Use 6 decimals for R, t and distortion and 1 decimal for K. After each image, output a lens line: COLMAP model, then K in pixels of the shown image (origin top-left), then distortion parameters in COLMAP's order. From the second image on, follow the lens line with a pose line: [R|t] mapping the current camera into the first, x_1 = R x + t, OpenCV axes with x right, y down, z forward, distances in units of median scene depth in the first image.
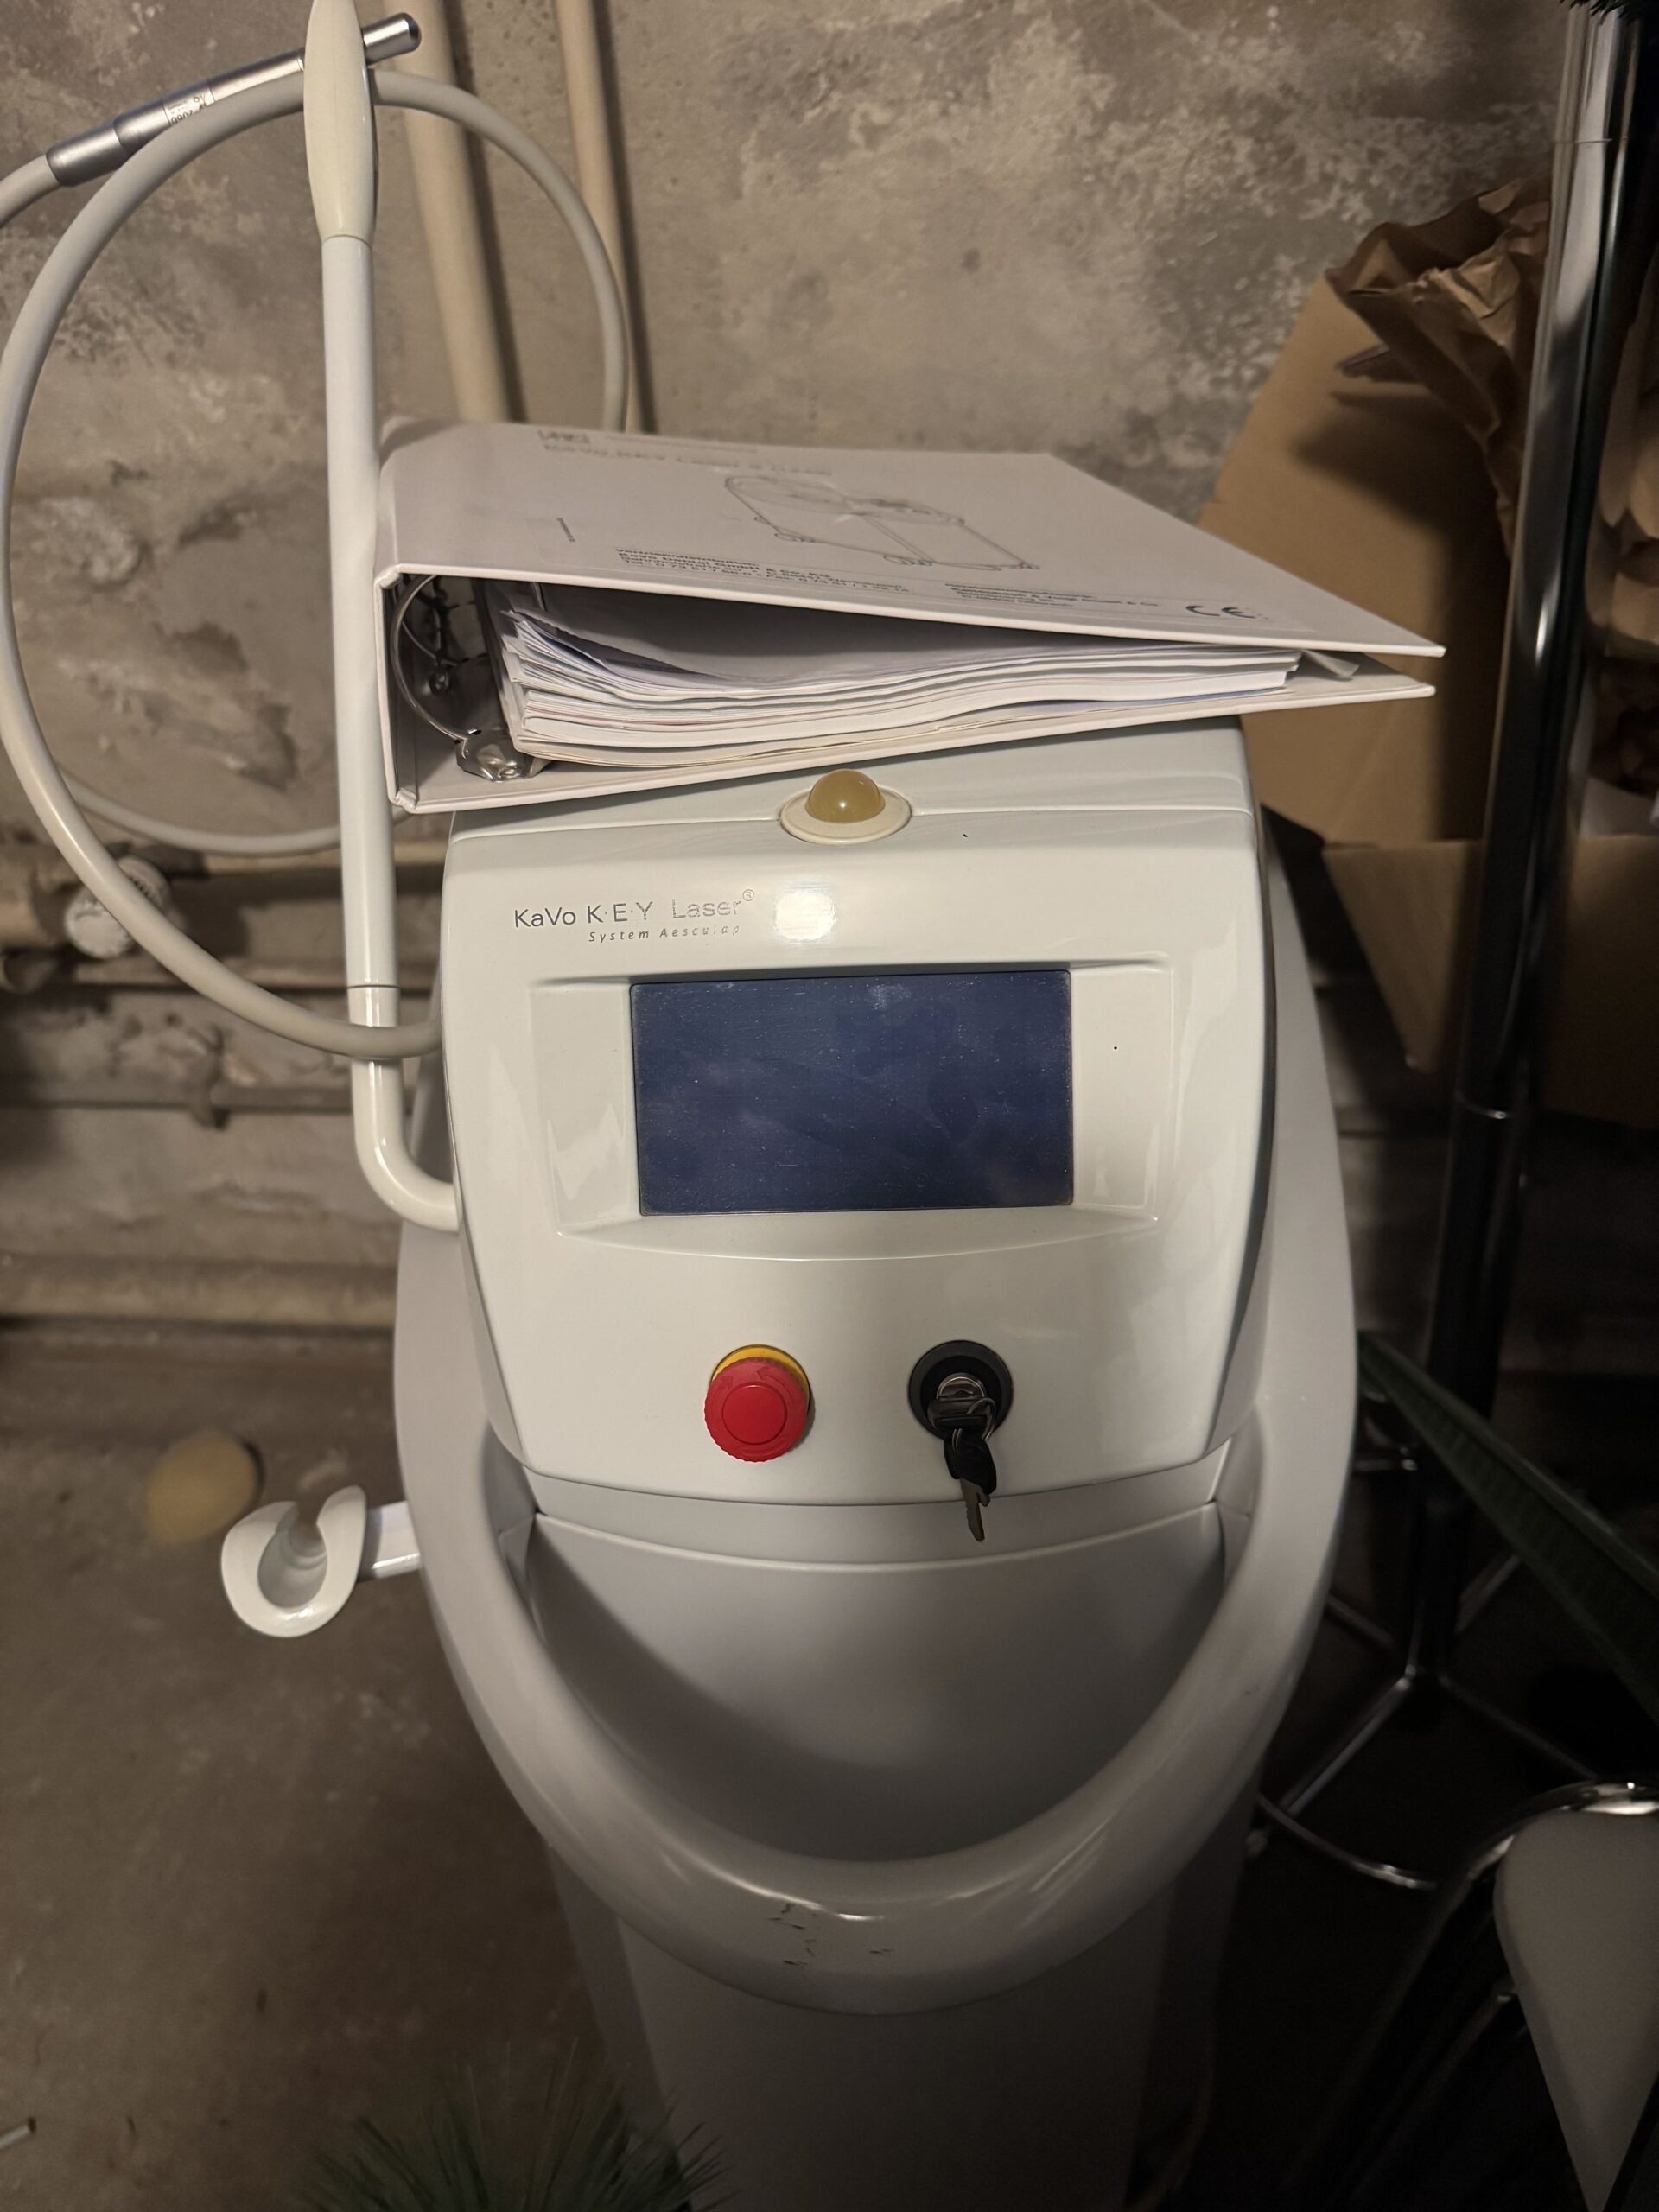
lens RADIAL K [[1571.7, 0, 838.3], [0, 1571.7, 1125.0], [0, 0, 1]] dist [0.023298, -0.031294]
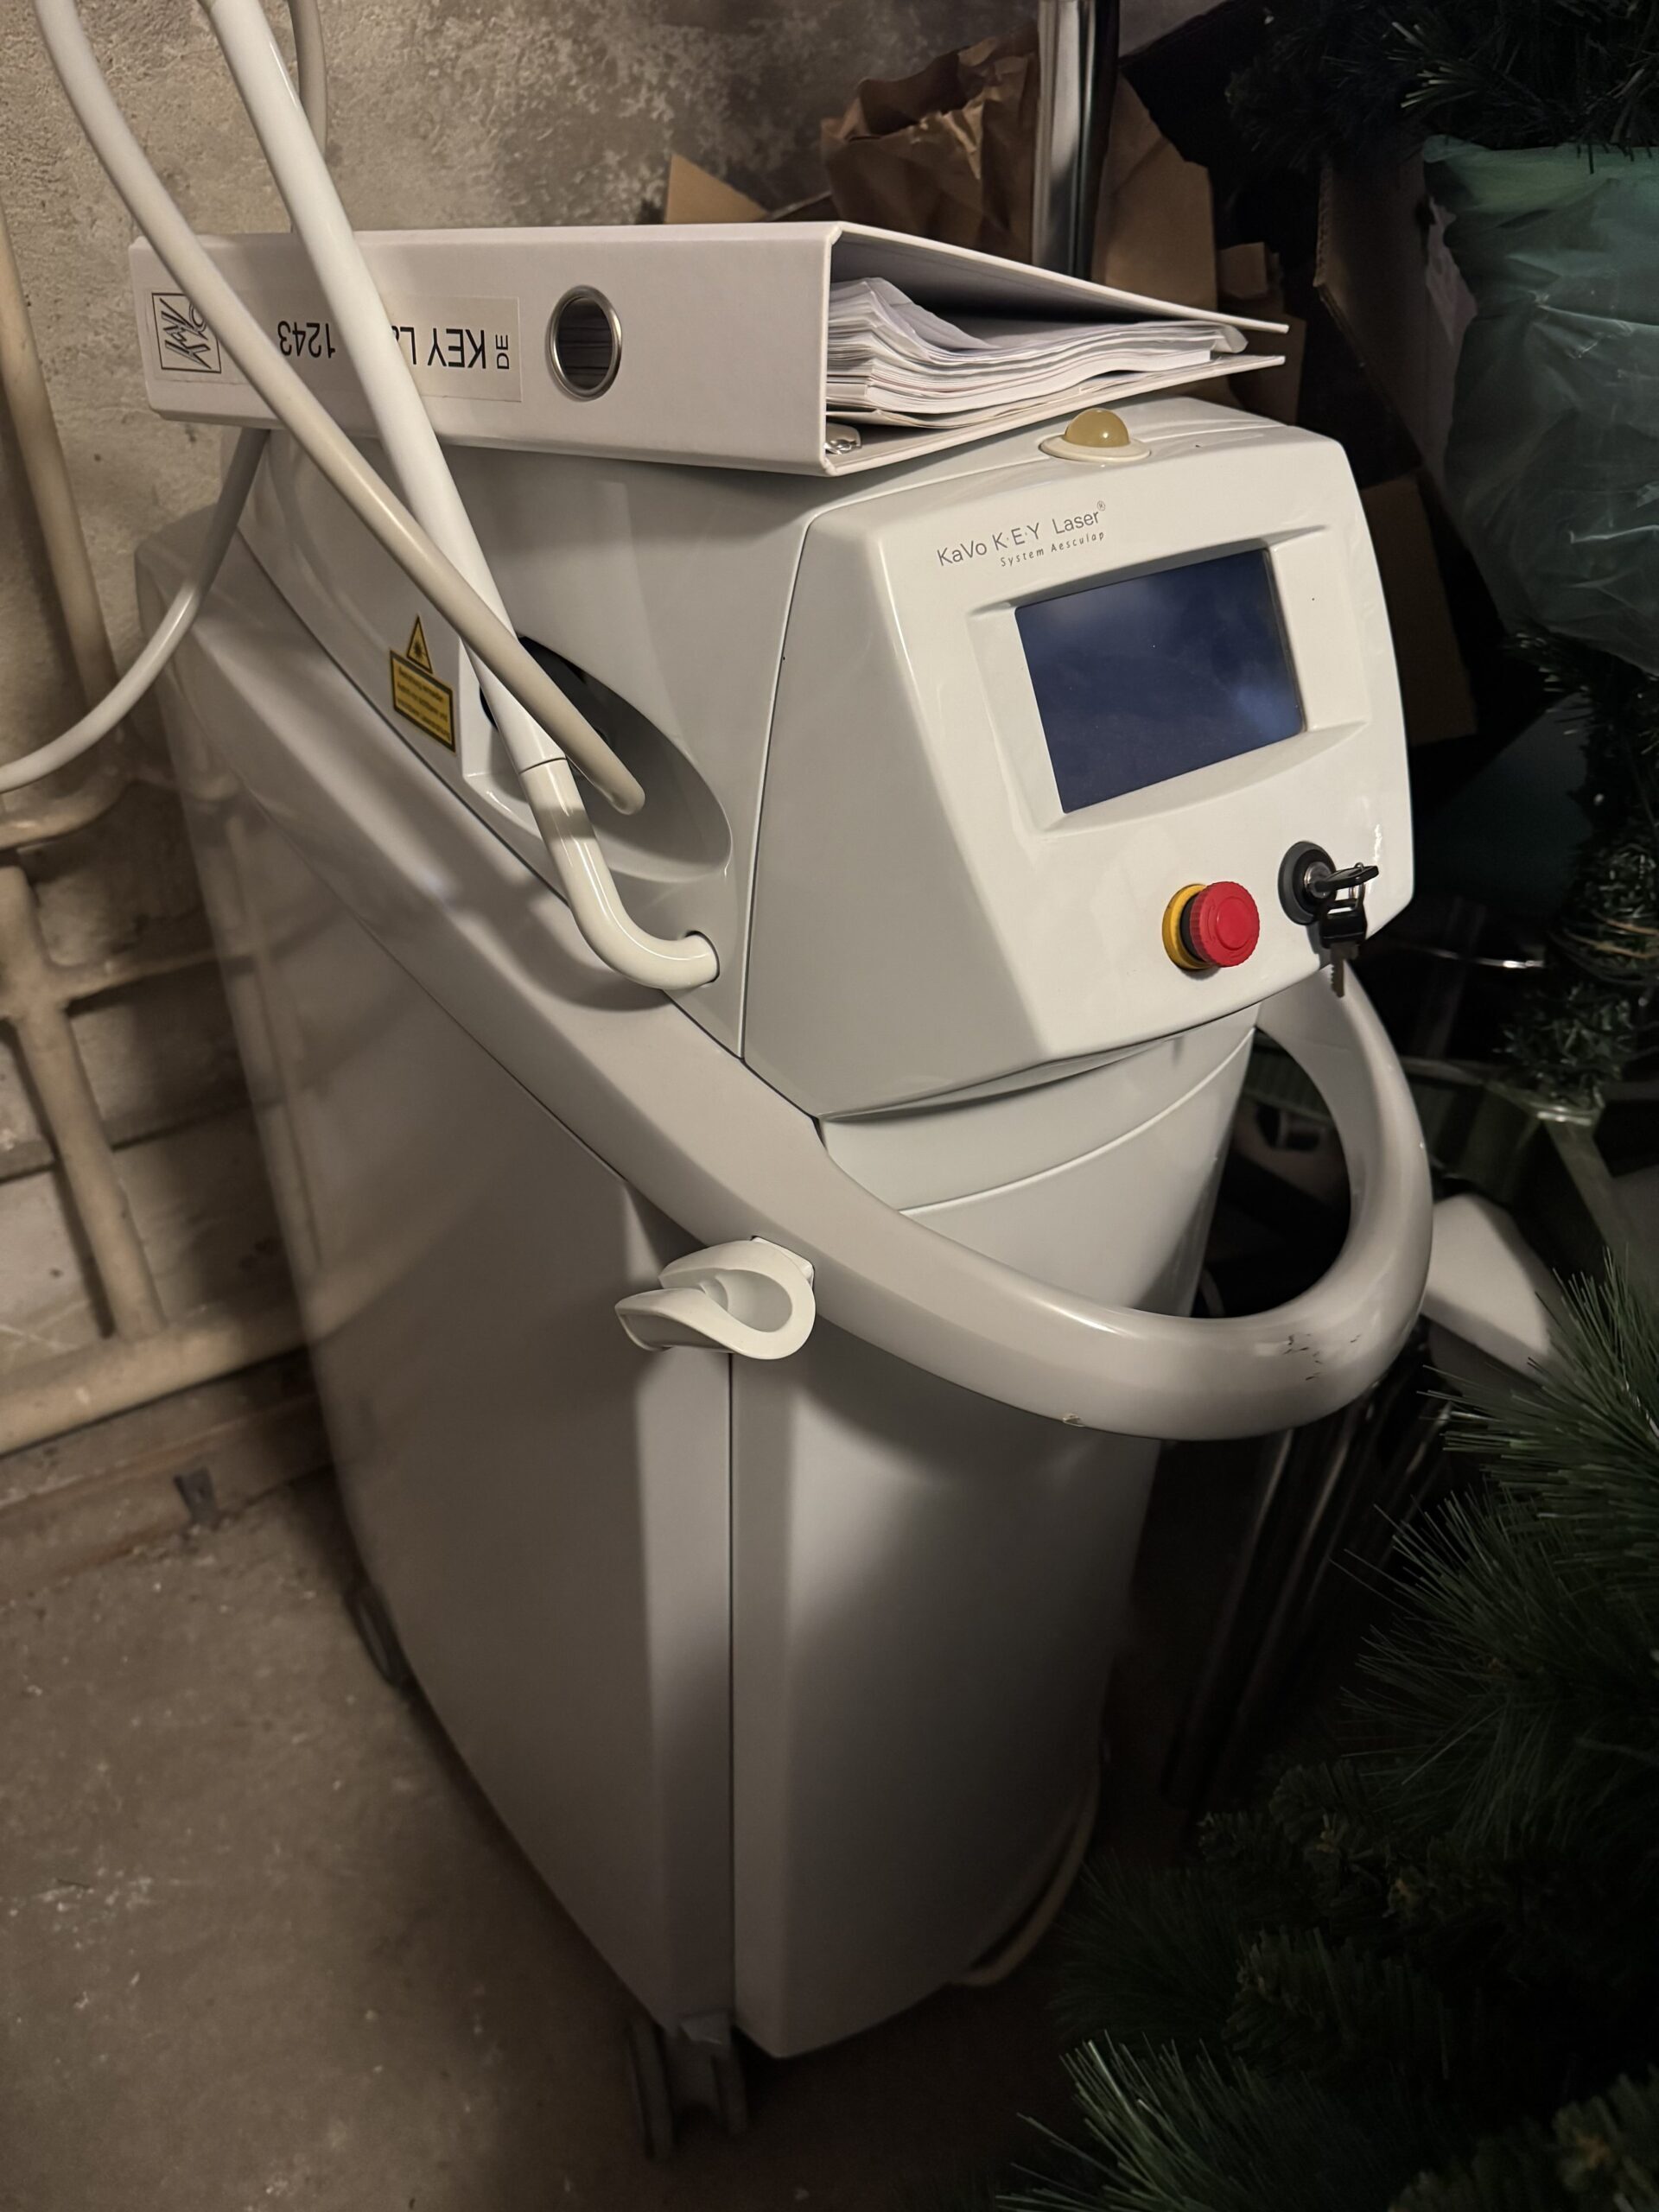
lens RADIAL K [[1571.7, 0, 842.4], [0, 1571.7, 1096.3], [0, 0, 1]] dist [0.023298, -0.031294]
pose [[0.801076, -0.299153, 0.518445, -0.367982], [0.309718, 0.948347, 0.068654, 0.051328], [-0.512204, 0.105575, 0.852350, 0.048787]]
